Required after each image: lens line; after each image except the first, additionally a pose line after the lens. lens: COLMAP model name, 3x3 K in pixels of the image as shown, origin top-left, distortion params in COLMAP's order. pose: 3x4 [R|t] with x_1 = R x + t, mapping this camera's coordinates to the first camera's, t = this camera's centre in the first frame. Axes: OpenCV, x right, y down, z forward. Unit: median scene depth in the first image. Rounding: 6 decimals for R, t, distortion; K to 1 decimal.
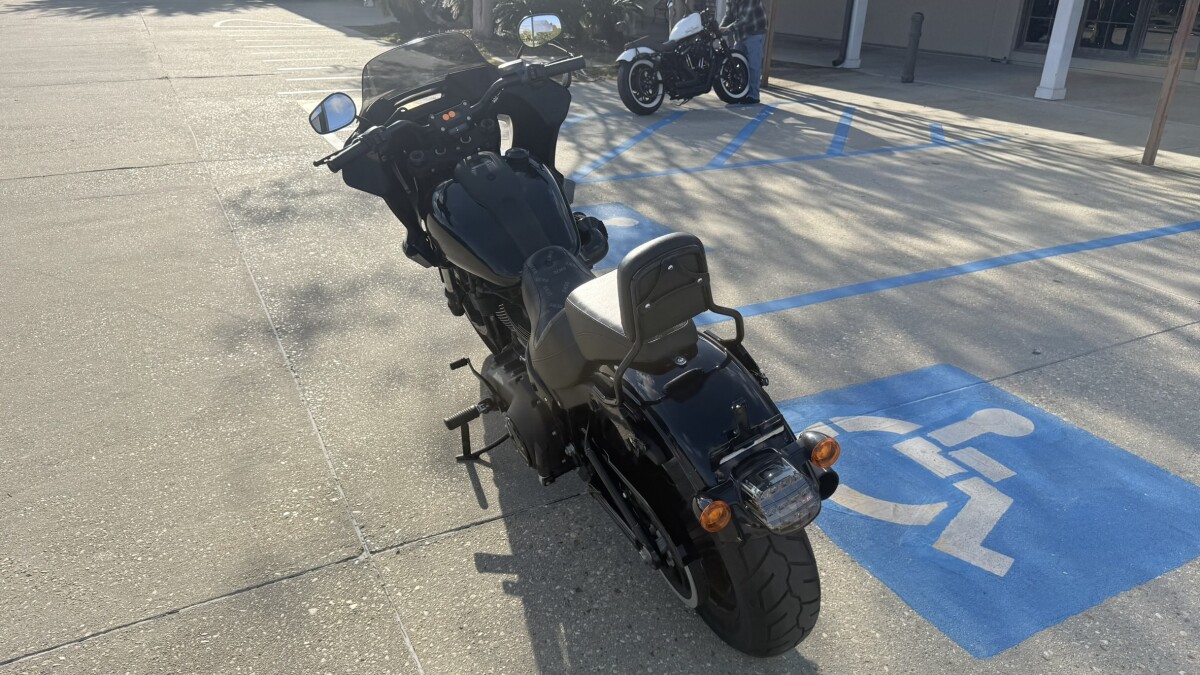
lens RADIAL K [[846.4, 0, 604.3], [0, 846.4, 325.6], [0, 0, 1]] dist [0.030689, -0.038165]
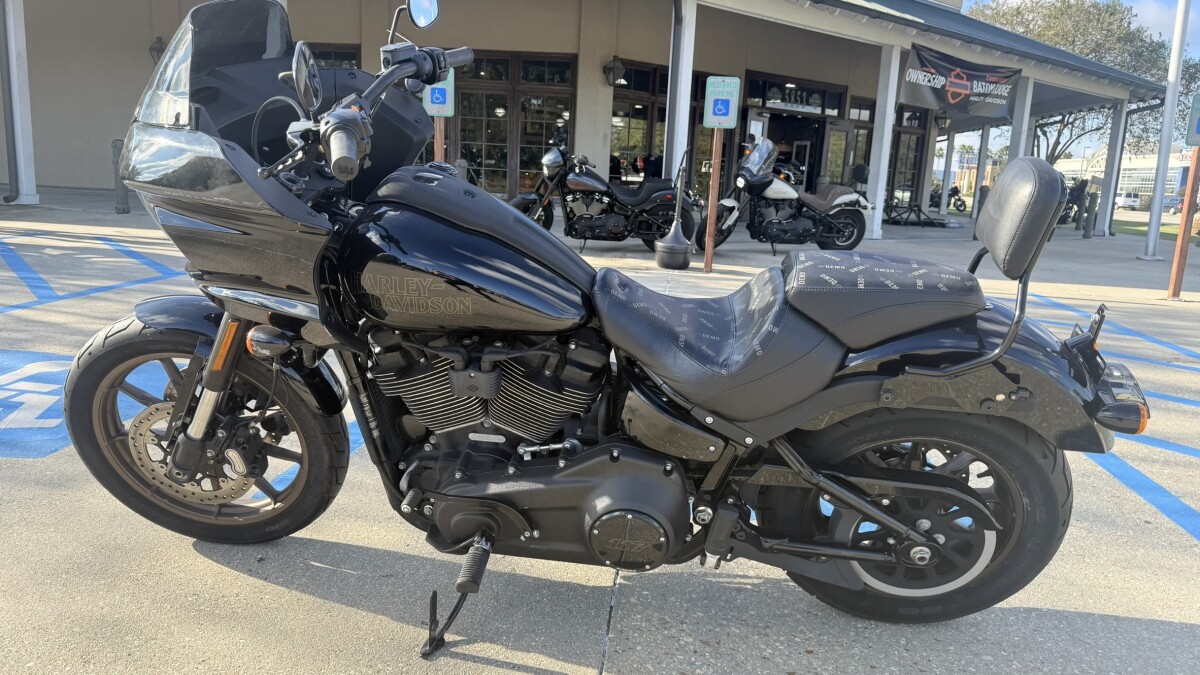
lens RADIAL K [[841.1, 0, 600.0], [0, 841.1, 337.5], [0, 0, 1]] dist [0.100659, -0.170961]
pose [[0.552482, -0.158987, 0.818222, -0.292830], [0.285935, 0.958224, -0.006879, -0.013226], [-0.782946, 0.237759, 0.574862, 0.245871]]
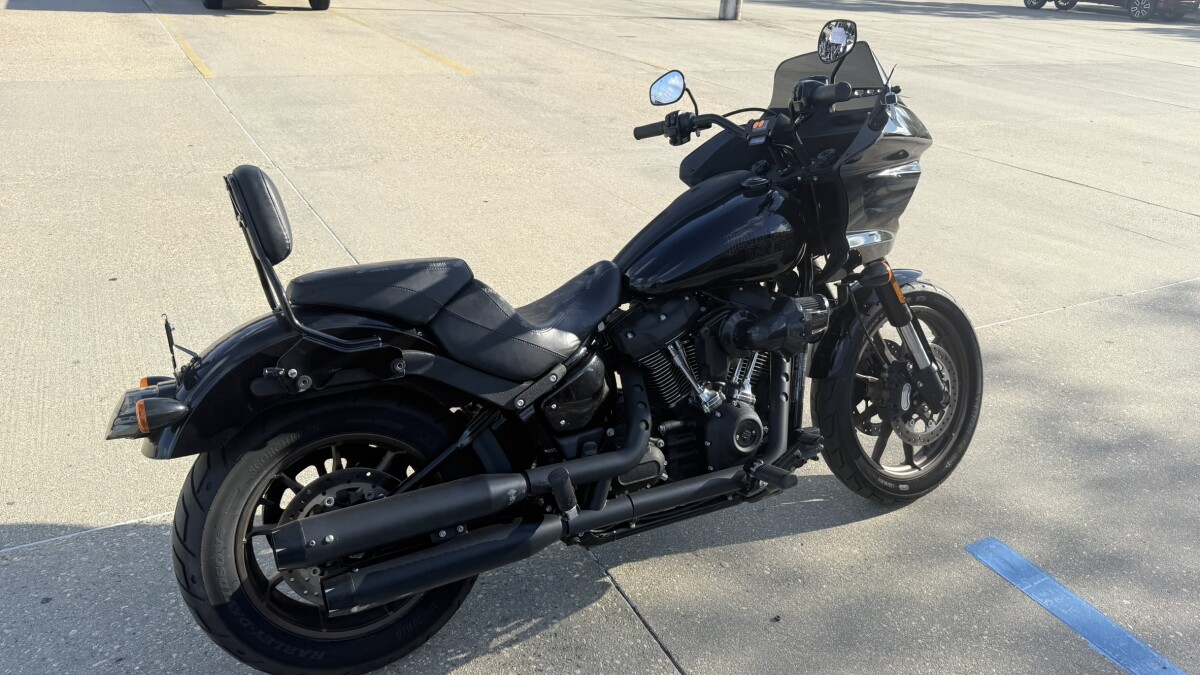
lens RADIAL K [[841.1, 0, 600.0], [0, 841.1, 337.5], [0, 0, 1]] dist [0.100659, -0.170961]
pose [[0.017460, 0.410538, -0.911676, 0.321650], [-0.438308, 0.822676, 0.362065, -0.144096], [0.898655, 0.393273, 0.194306, 0.358619]]
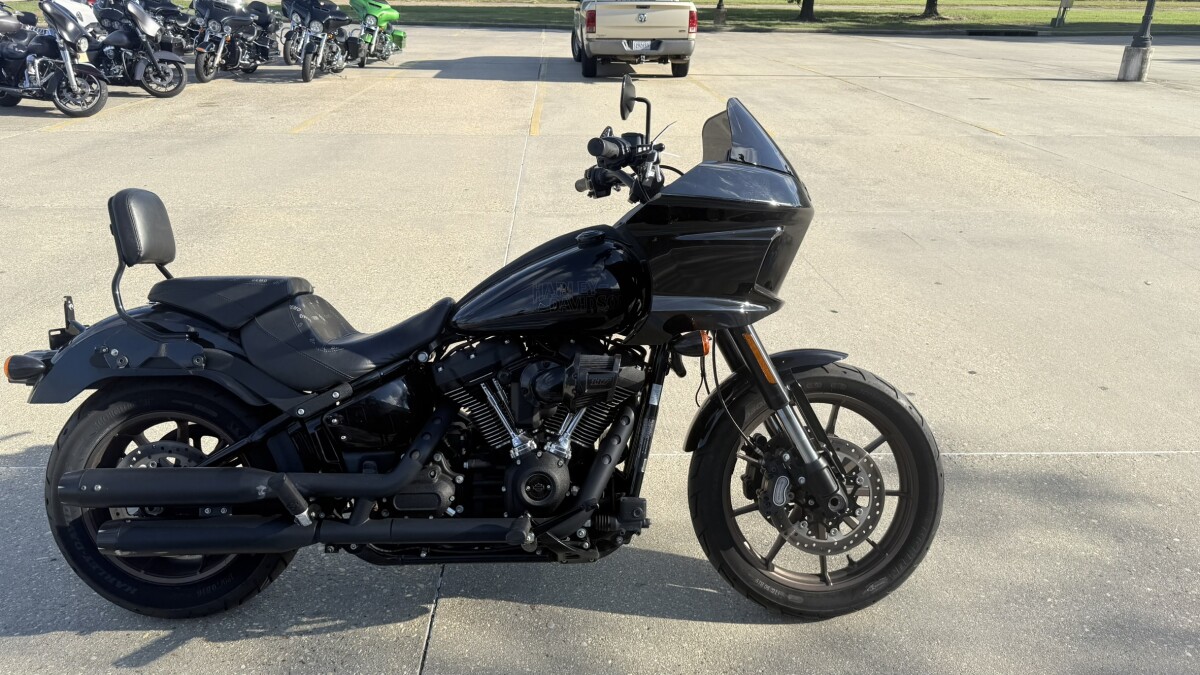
lens RADIAL K [[846.4, 0, 604.3], [0, 846.4, 325.6], [0, 0, 1]] dist [0.030689, -0.038165]
pose [[-0.428023, 0.310304, -0.848827, 0.276245], [-0.363362, 0.800870, 0.475998, -0.242310], [0.827505, 0.512170, -0.230038, 0.577791]]
